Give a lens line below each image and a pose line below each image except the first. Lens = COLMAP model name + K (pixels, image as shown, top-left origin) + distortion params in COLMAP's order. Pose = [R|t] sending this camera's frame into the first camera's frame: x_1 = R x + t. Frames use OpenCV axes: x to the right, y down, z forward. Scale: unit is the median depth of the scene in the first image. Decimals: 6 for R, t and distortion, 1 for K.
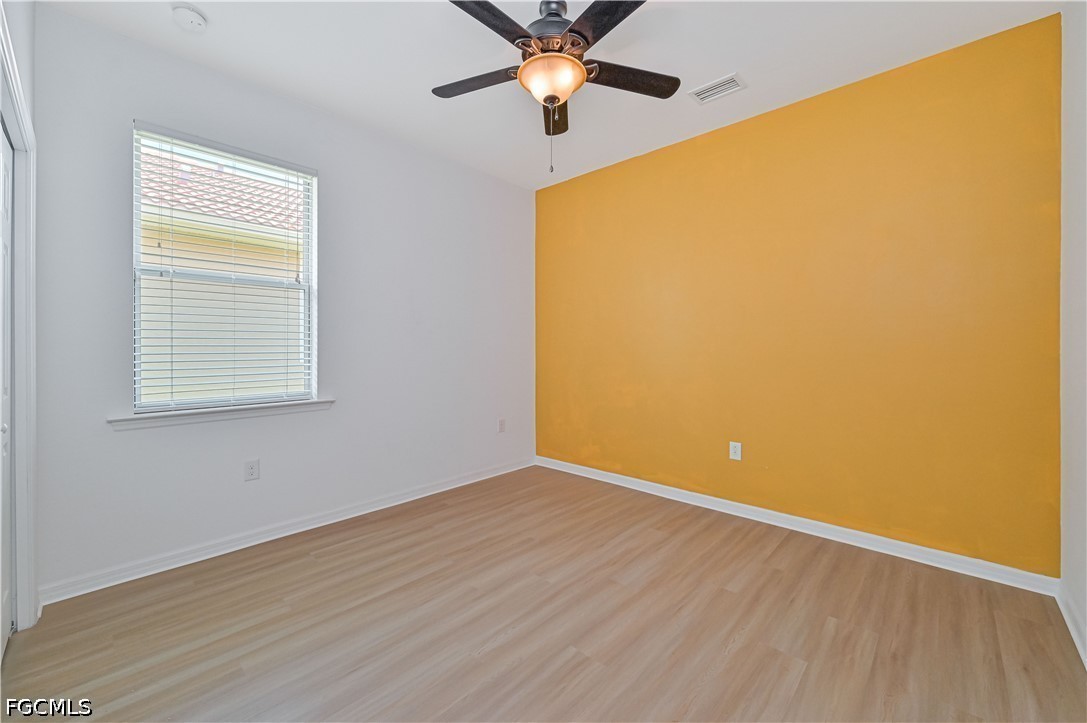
lens RADIAL K [[432.4, 0, 542.1], [0, 432.4, 347.5], [0, 0, 1]] dist [-0.001432, -0.000149]
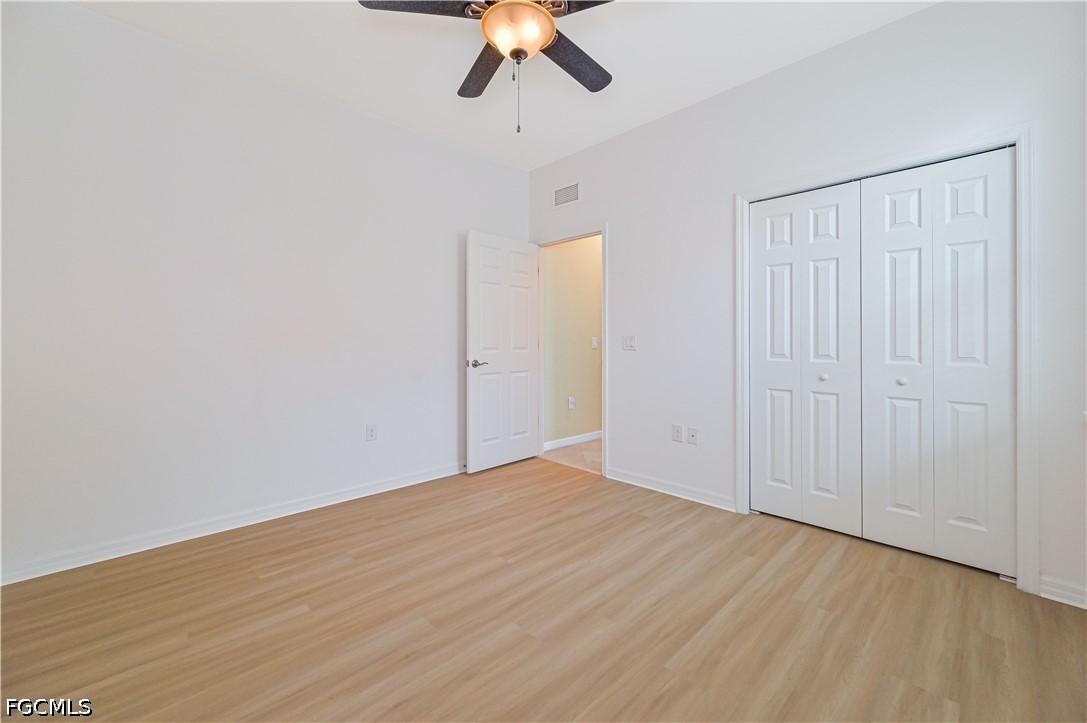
lens RADIAL K [[432.4, 0, 542.1], [0, 432.4, 347.5], [0, 0, 1]] dist [-0.001432, -0.000149]
pose [[-0.999077, 0.003946, 0.042764, -0.070092], [0.004043, 0.999989, 0.002185, 0.051732], [-0.042755, 0.002355, -0.999083, 1.924940]]
